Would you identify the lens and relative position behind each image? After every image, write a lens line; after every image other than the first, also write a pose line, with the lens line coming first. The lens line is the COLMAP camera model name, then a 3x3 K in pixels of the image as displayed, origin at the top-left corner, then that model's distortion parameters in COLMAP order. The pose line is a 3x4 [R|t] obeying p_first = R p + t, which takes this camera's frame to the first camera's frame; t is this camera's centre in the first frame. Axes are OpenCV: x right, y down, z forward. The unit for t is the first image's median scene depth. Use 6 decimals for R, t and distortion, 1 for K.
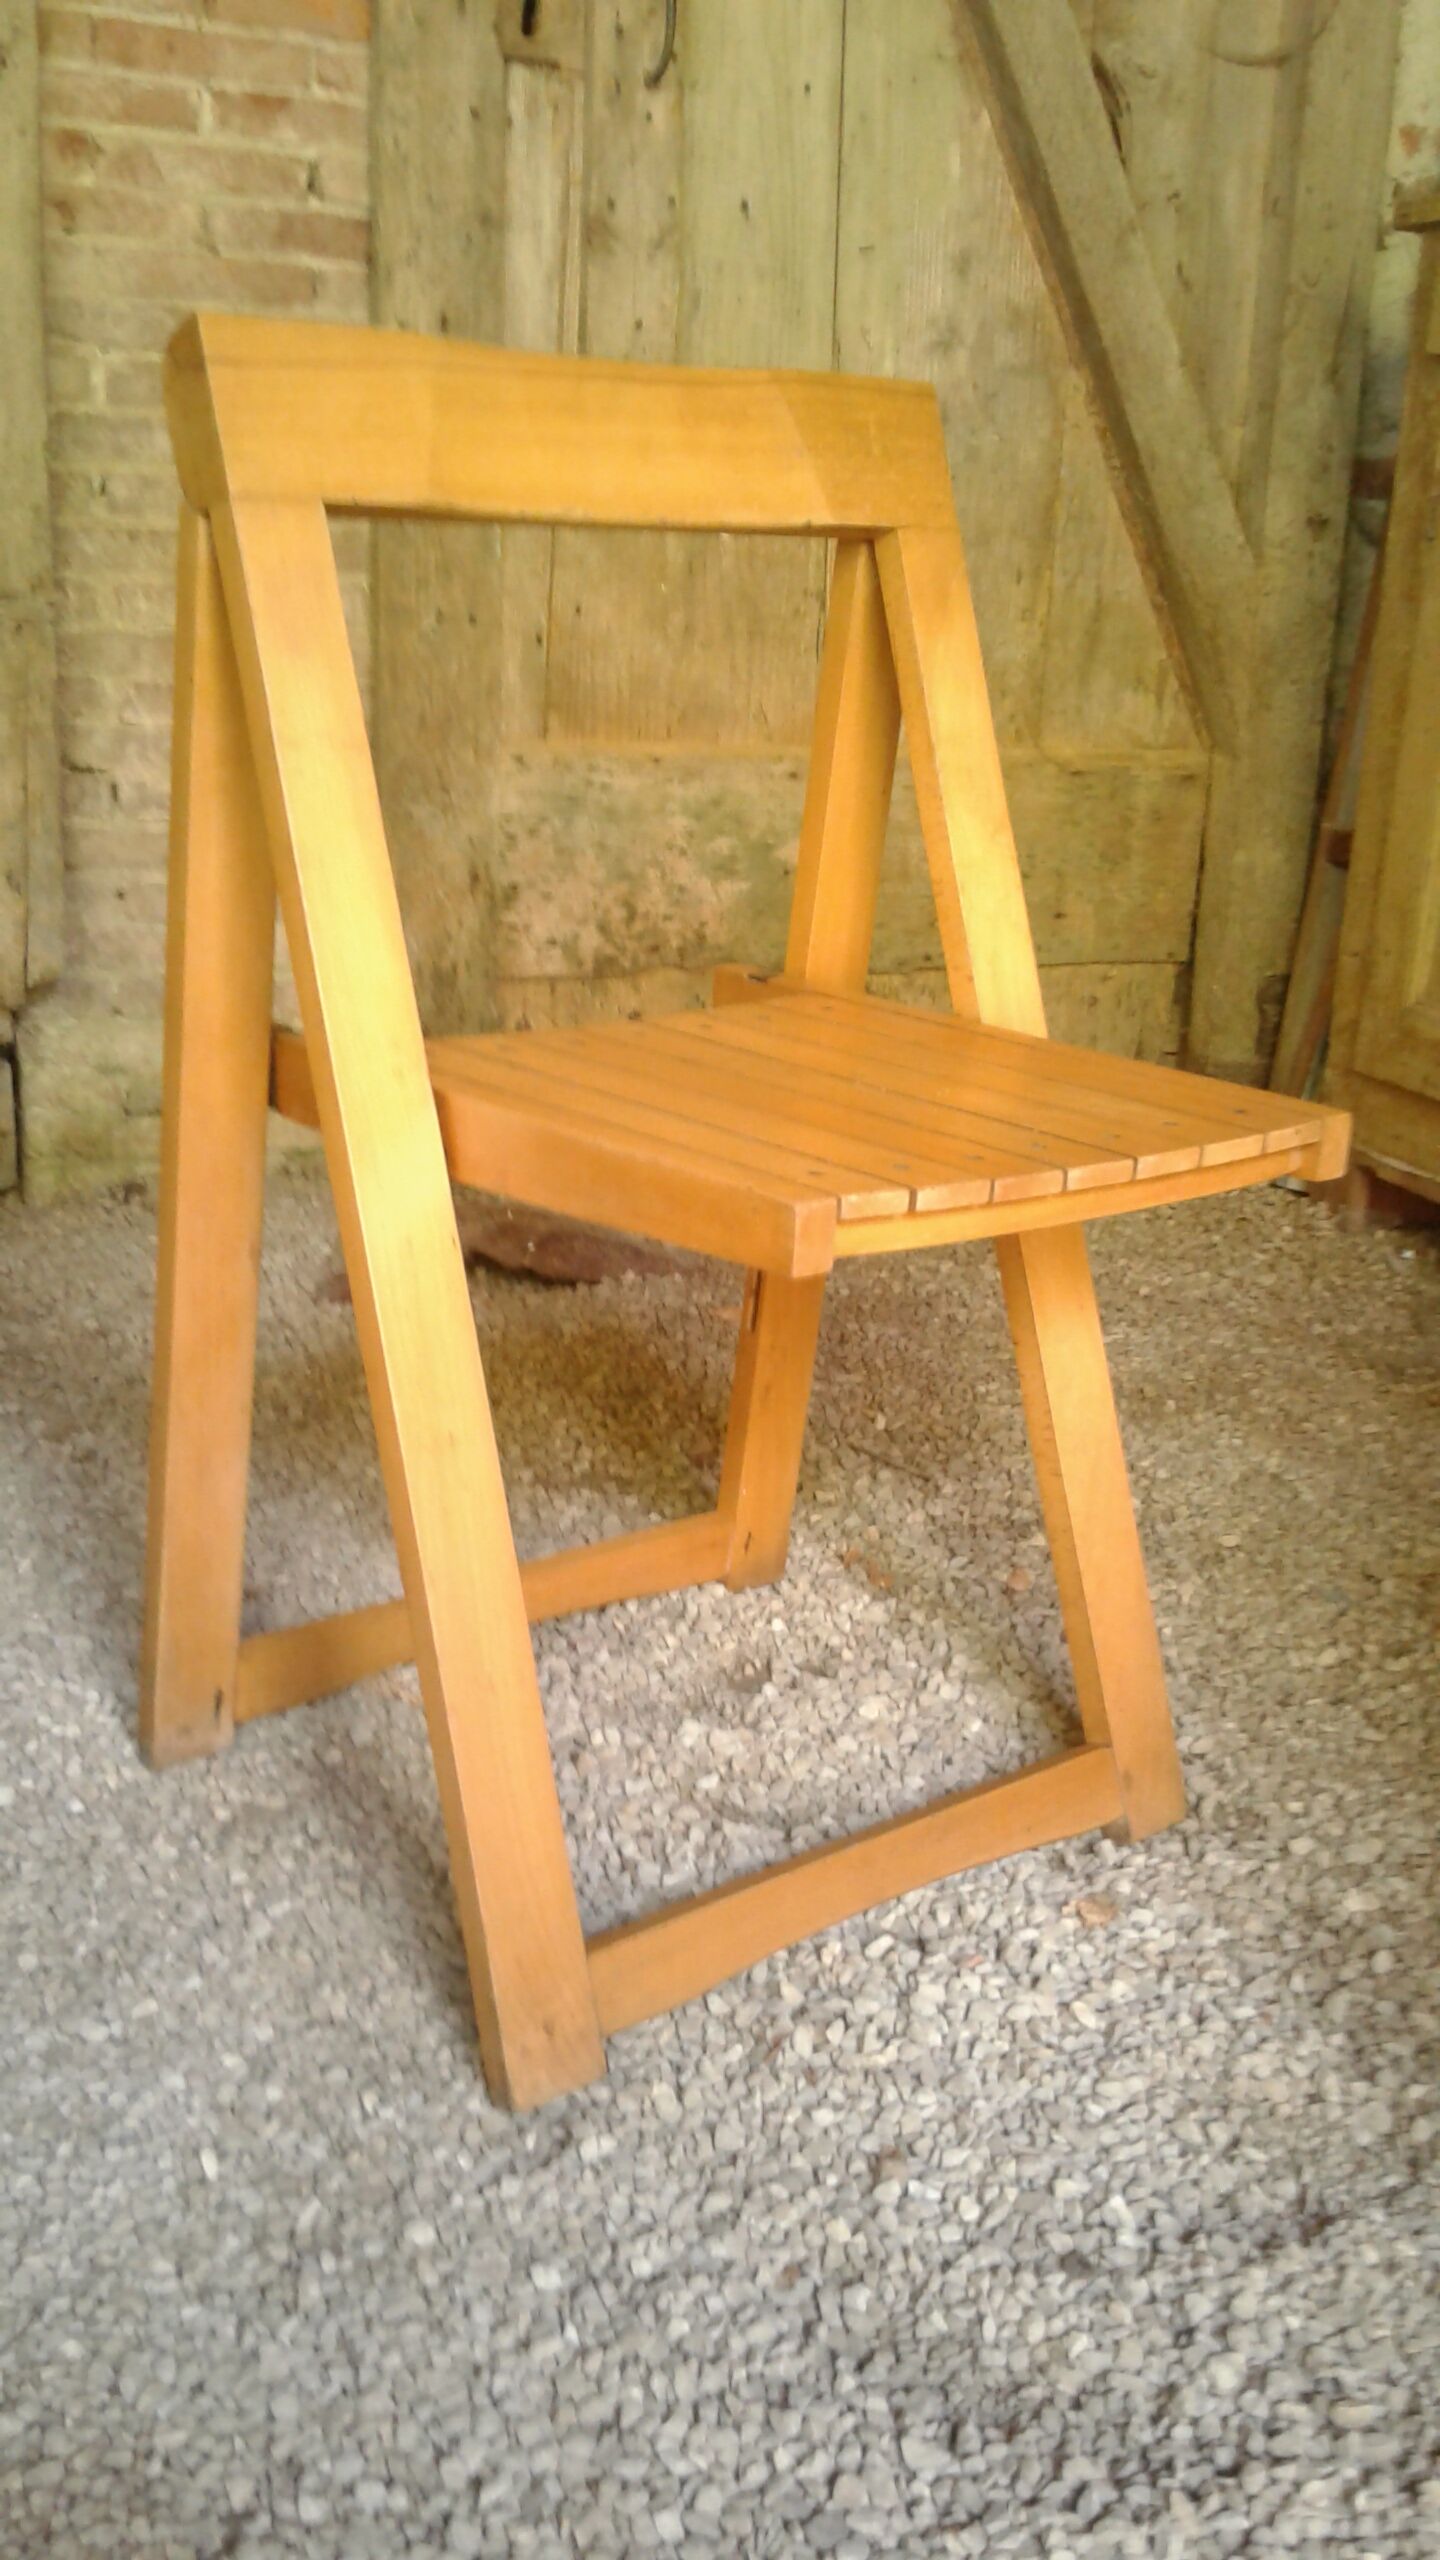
lens RADIAL K [[2419.9, 0, 734.8], [0, 2419.9, 1256.8], [0, 0, 1]] dist [0.028976, 0.000000]
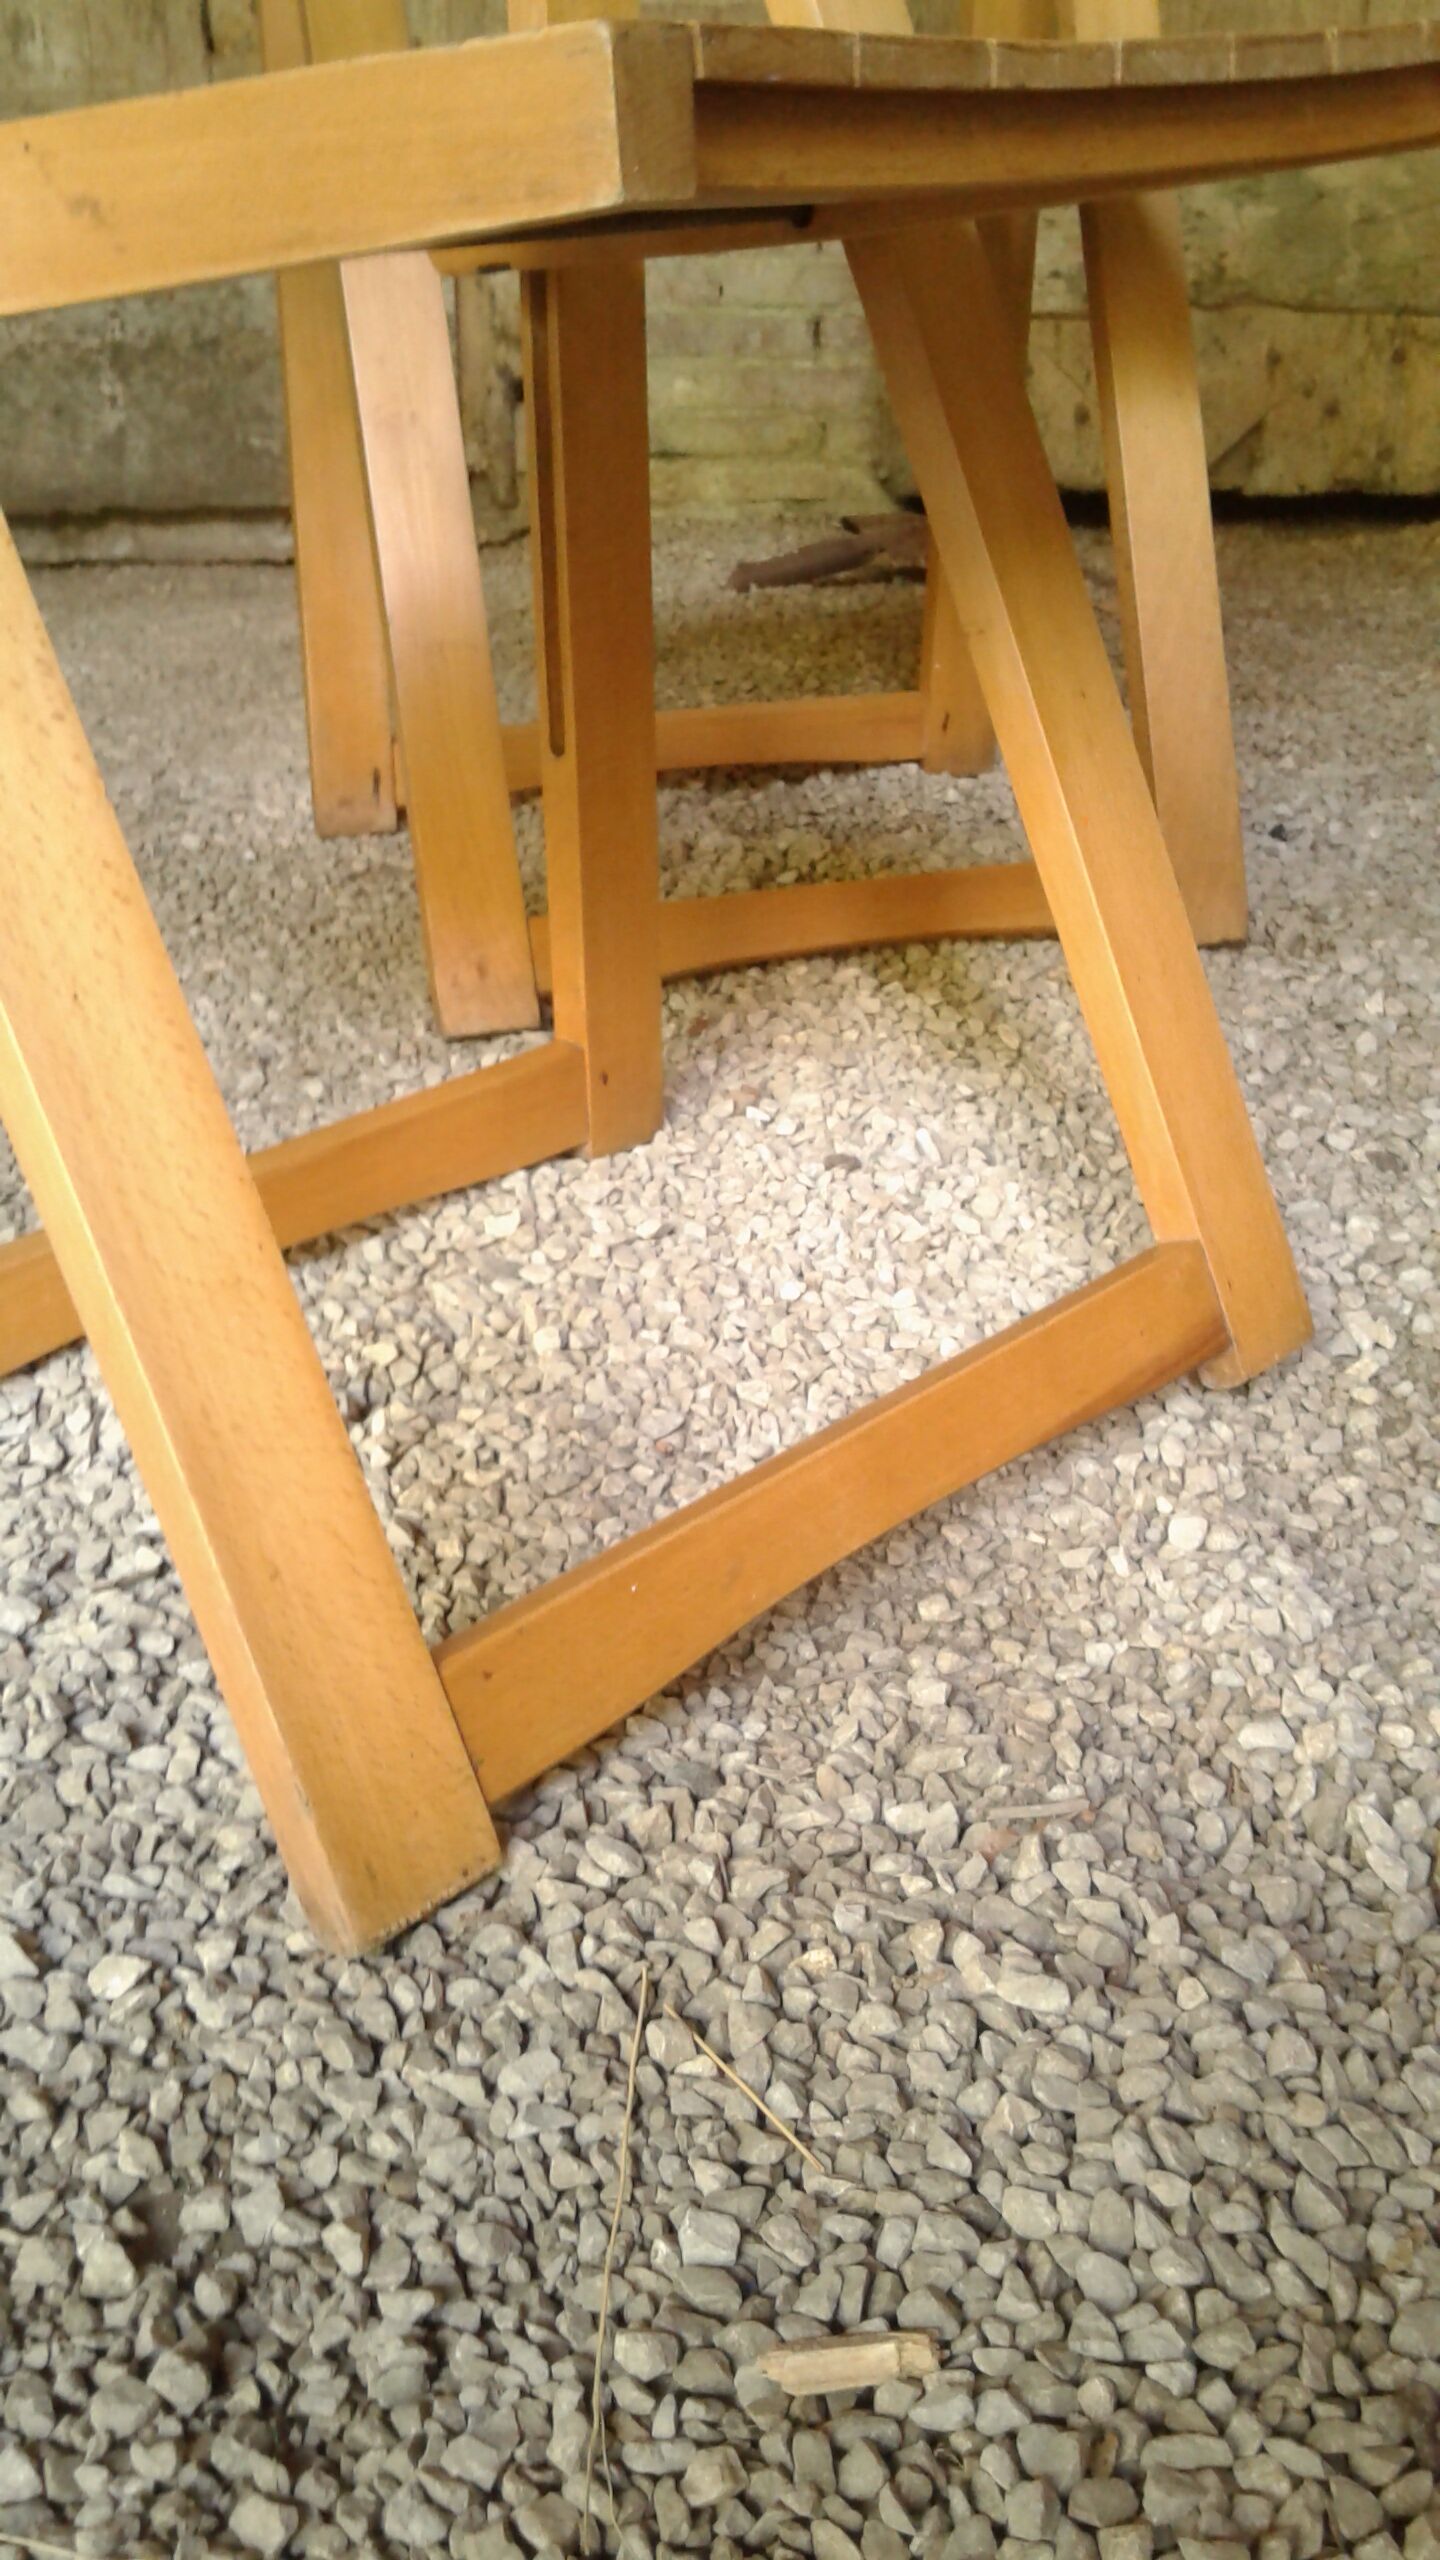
lens RADIAL K [[2419.9, 0, 759.4], [0, 2419.9, 1296.6], [0, 0, 1]] dist [0.028976, 0.000000]
pose [[0.937569, 0.101420, -0.332685, 0.188757], [-0.046385, 0.984456, 0.169393, 0.119300], [0.344694, -0.143386, 0.927700, -0.004075]]
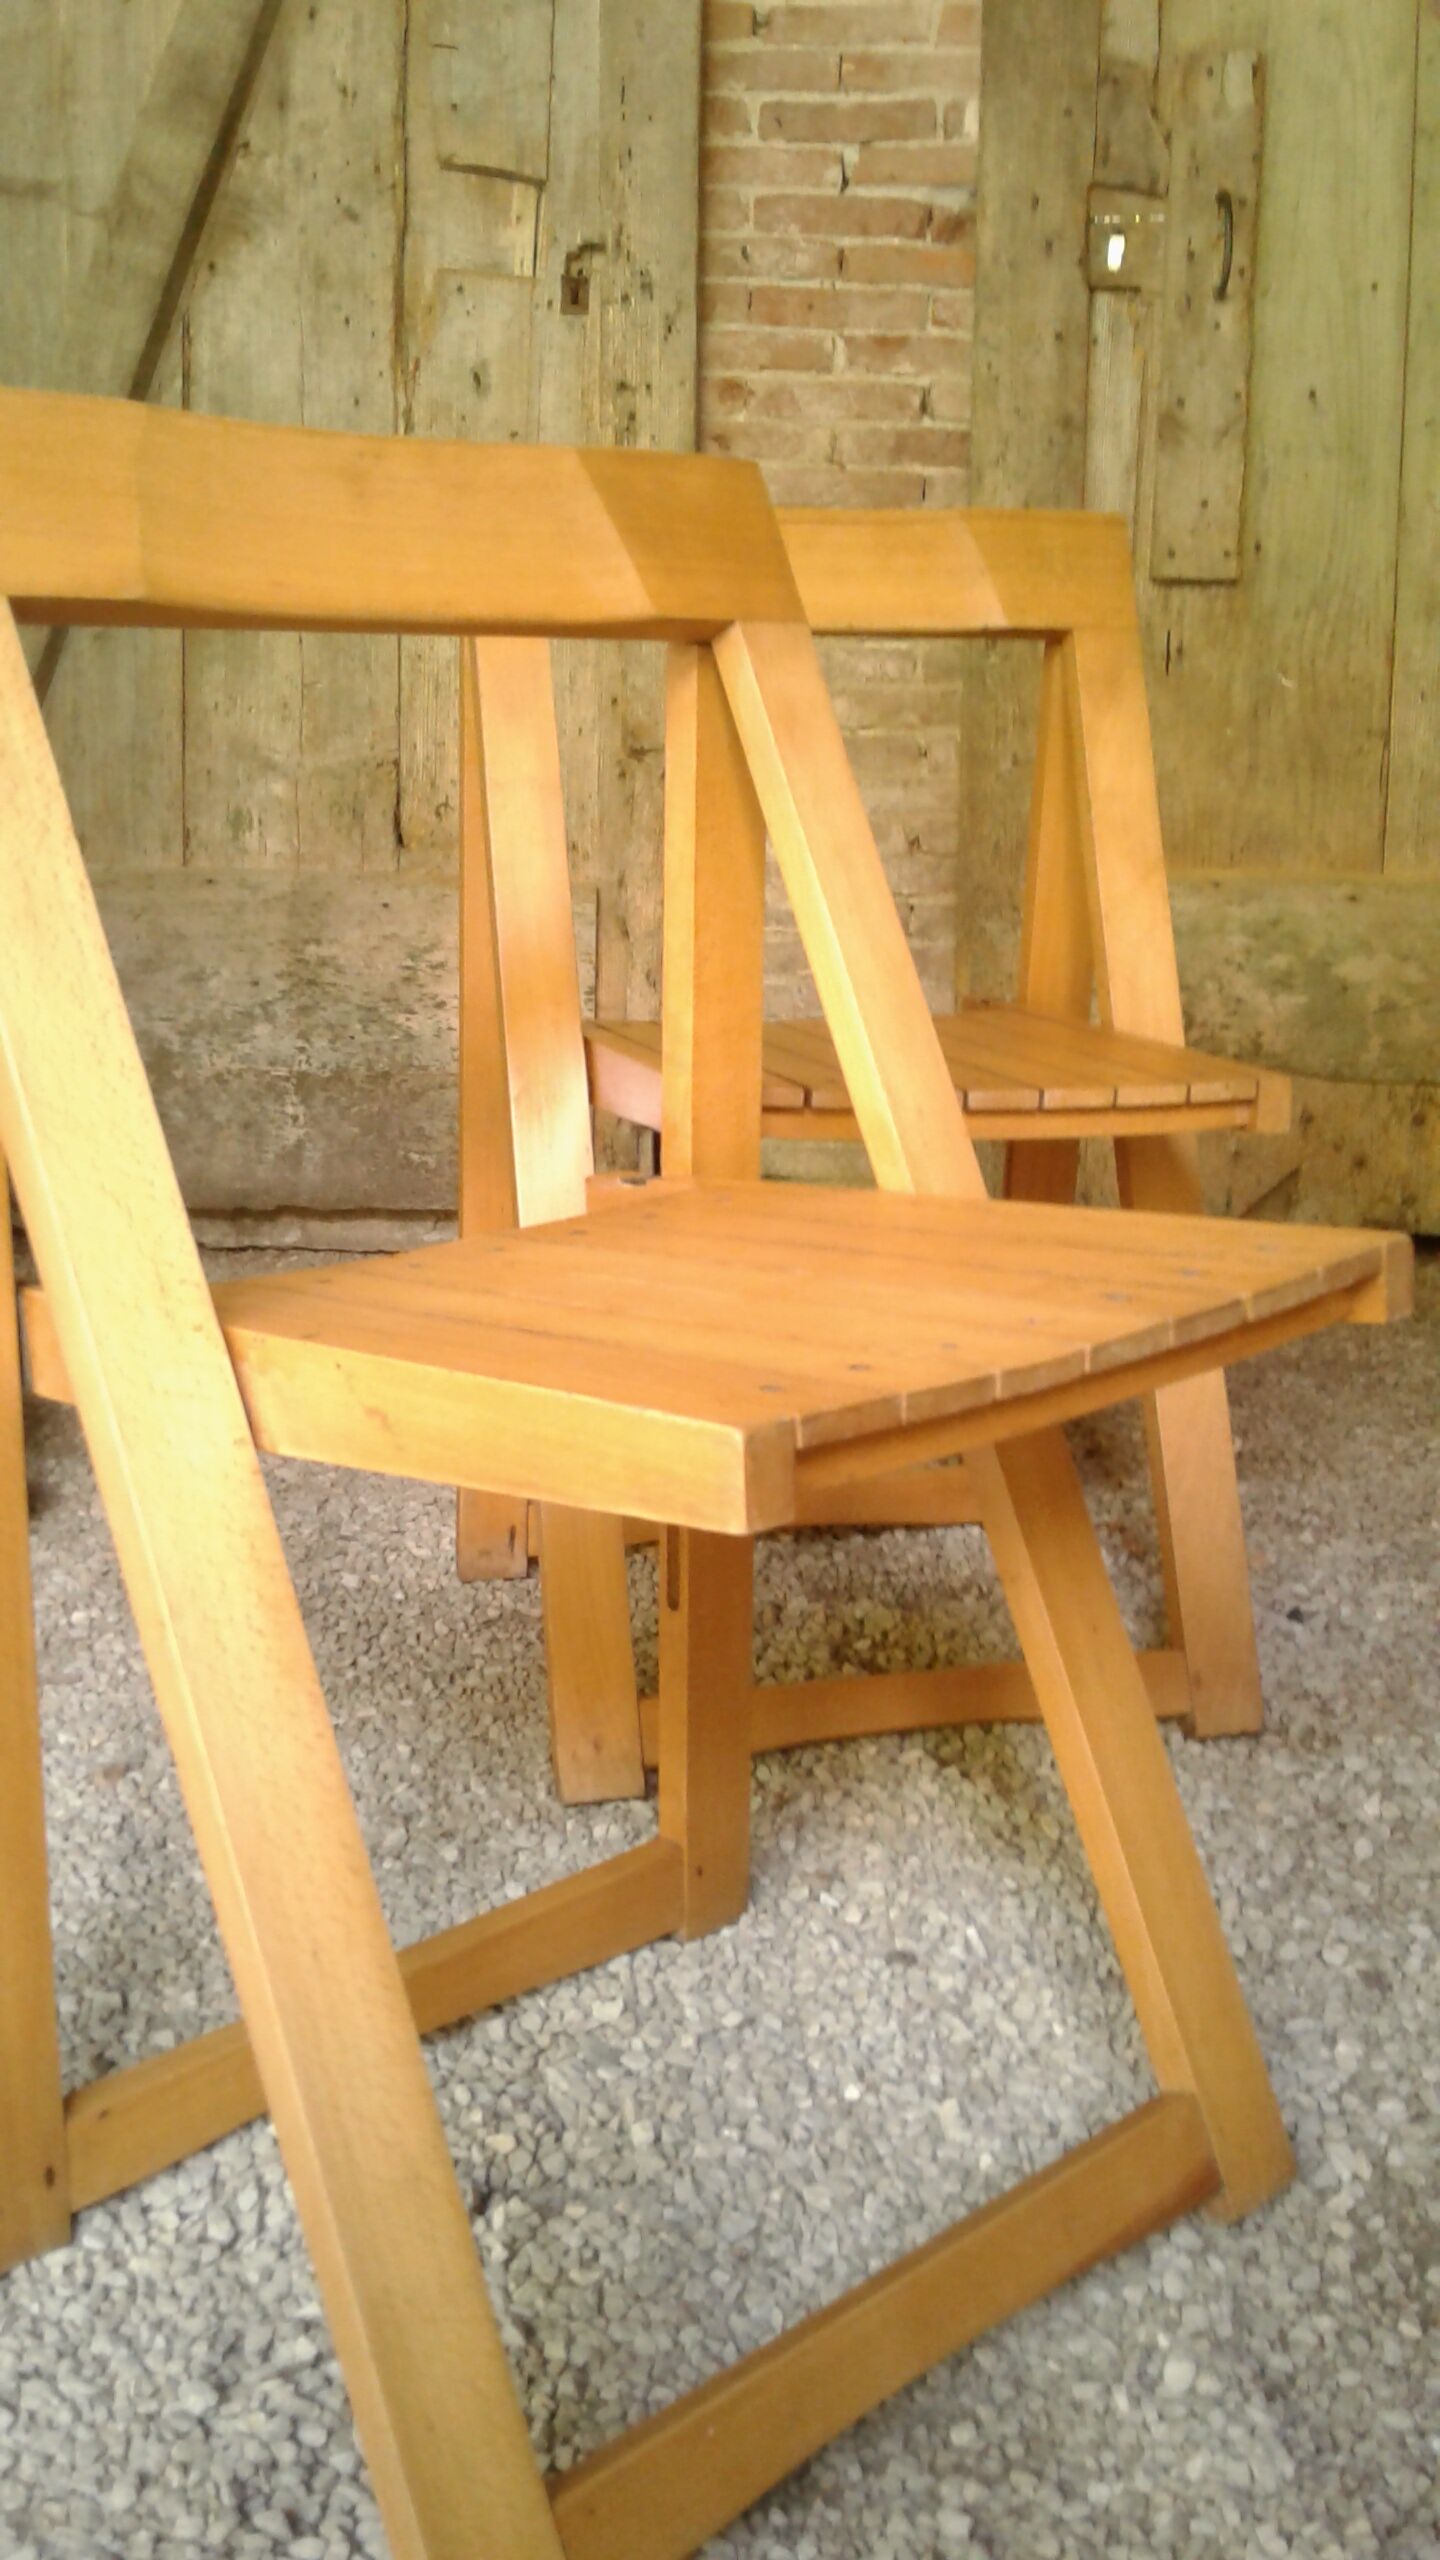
lens RADIAL K [[2419.9, 0, 745.2], [0, 2419.9, 1234.8], [0, 0, 1]] dist [0.028976, 0.000000]
pose [[0.921189, 0.050014, -0.385888, 0.213815], [-0.085923, 0.993371, -0.076365, 0.059868], [0.379511, 0.103504, 0.919379, -0.086003]]
